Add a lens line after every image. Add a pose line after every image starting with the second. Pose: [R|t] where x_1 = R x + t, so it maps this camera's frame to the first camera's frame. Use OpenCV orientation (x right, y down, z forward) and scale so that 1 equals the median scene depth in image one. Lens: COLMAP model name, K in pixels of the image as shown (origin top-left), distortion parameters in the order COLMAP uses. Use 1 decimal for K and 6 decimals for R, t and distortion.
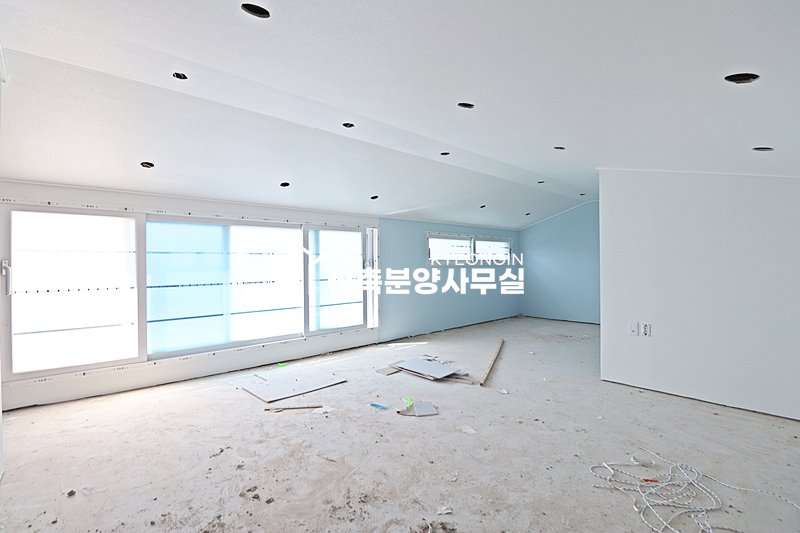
lens RADIAL K [[370.3, 0, 396.5], [0, 370.3, 266.1], [0, 0, 1]] dist [-0.002627, -0.011816]
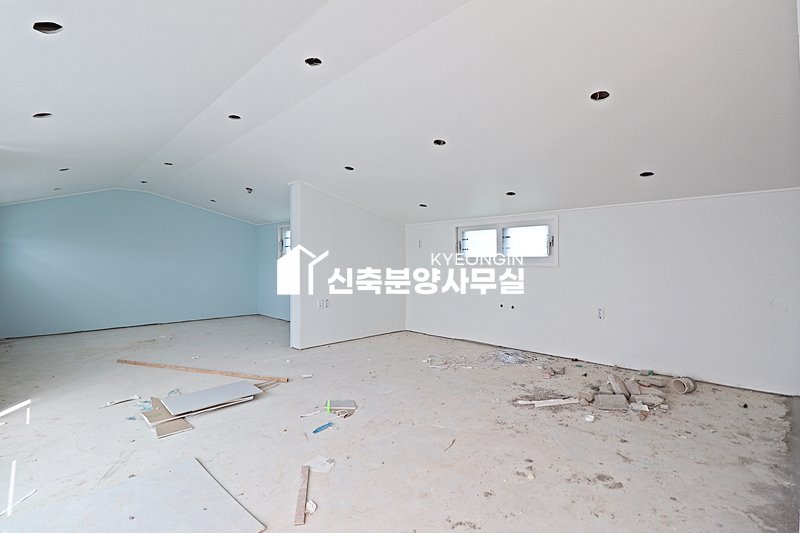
lens RADIAL K [[370.3, 0, 396.5], [0, 370.3, 263.0], [0, 0, 1]] dist [-0.002627, -0.011816]
pose [[-0.045253, -0.000507, 0.998975, -1.136319], [0.007563, 0.999971, 0.000851, 0.020771], [-0.998947, 0.007594, -0.045248, 1.133848]]
